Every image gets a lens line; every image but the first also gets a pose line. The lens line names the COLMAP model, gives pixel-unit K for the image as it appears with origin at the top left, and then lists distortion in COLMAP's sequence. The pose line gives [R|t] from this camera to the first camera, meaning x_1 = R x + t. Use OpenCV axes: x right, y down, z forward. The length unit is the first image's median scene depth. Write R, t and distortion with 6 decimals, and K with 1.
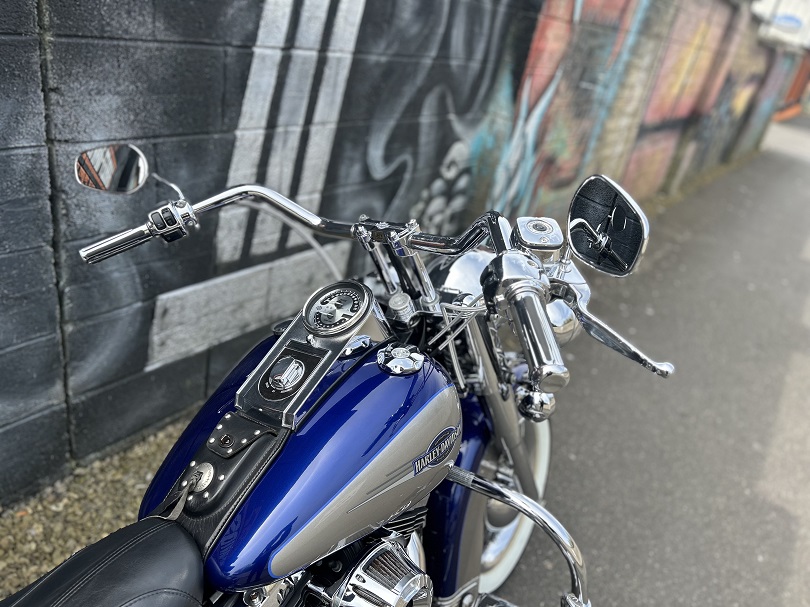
lens RADIAL K [[609.6, 0, 404.4], [0, 609.6, 303.9], [0, 0, 1]] dist [0.051494, -0.056958]
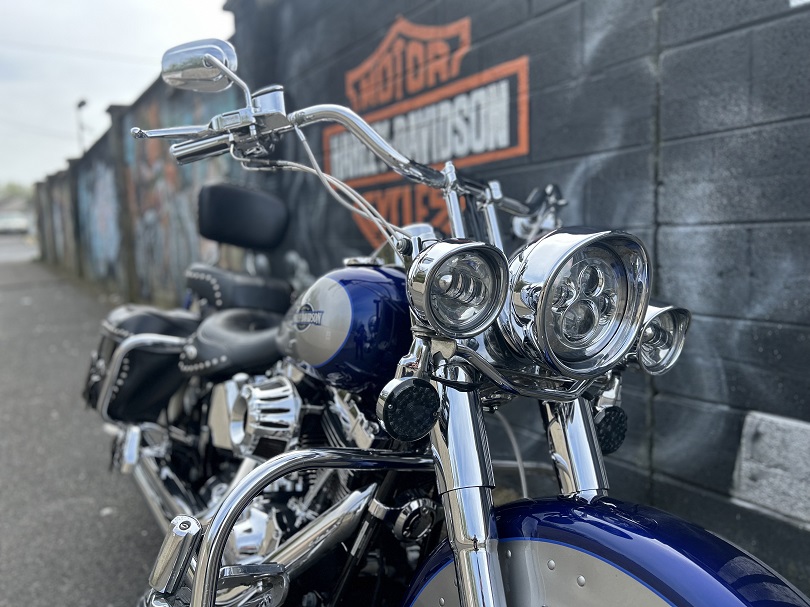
lens RADIAL K [[609.6, 0, 404.4], [0, 609.6, 305.9], [0, 0, 1]] dist [0.051494, -0.056958]
pose [[-0.351035, -0.088654, -0.932156, 0.558485], [-0.472545, 0.876213, 0.094619, 0.005974], [0.808378, 0.473700, -0.349475, 0.805025]]
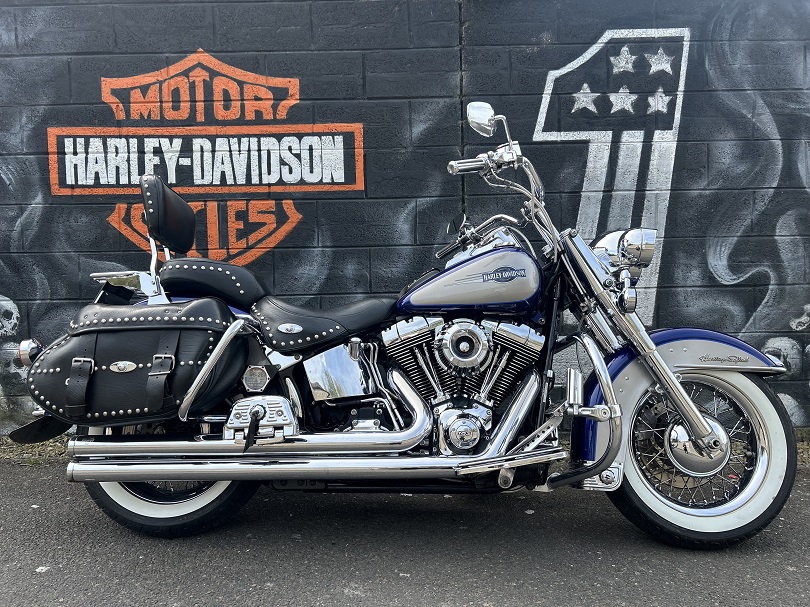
lens RADIAL K [[609.6, 0, 403.9], [0, 609.6, 306.3], [0, 0, 1]] dist [0.051494, -0.056958]
pose [[0.566413, -0.165540, -0.807325, 0.753423], [-0.259438, 0.893994, -0.365331, 0.585758], [0.782220, 0.416379, 0.463422, -0.064612]]
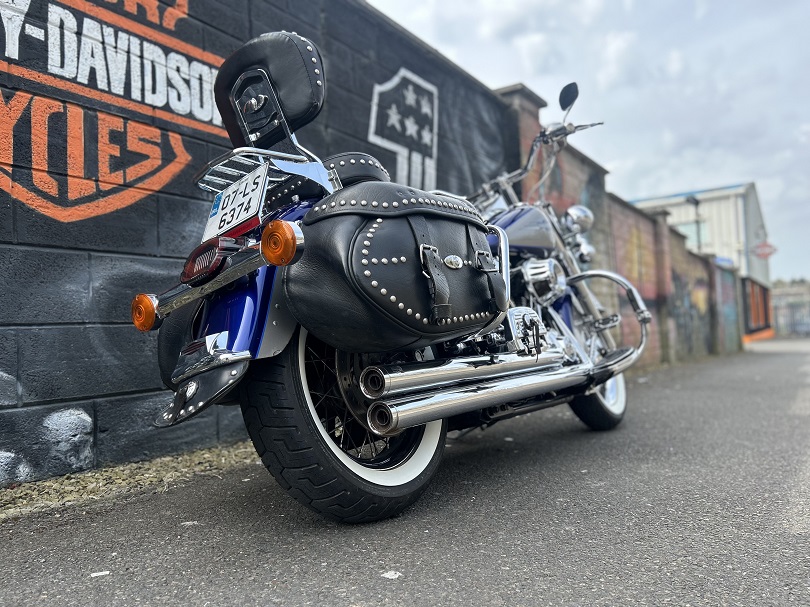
lens RADIAL K [[609.6, 0, 400.7], [0, 609.6, 303.3], [0, 0, 1]] dist [0.051494, -0.056958]
pose [[0.972016, -0.233130, 0.028912, -0.335729], [0.216208, 0.839676, -0.498195, 0.819766], [0.091867, 0.490505, 0.866583, -0.526337]]
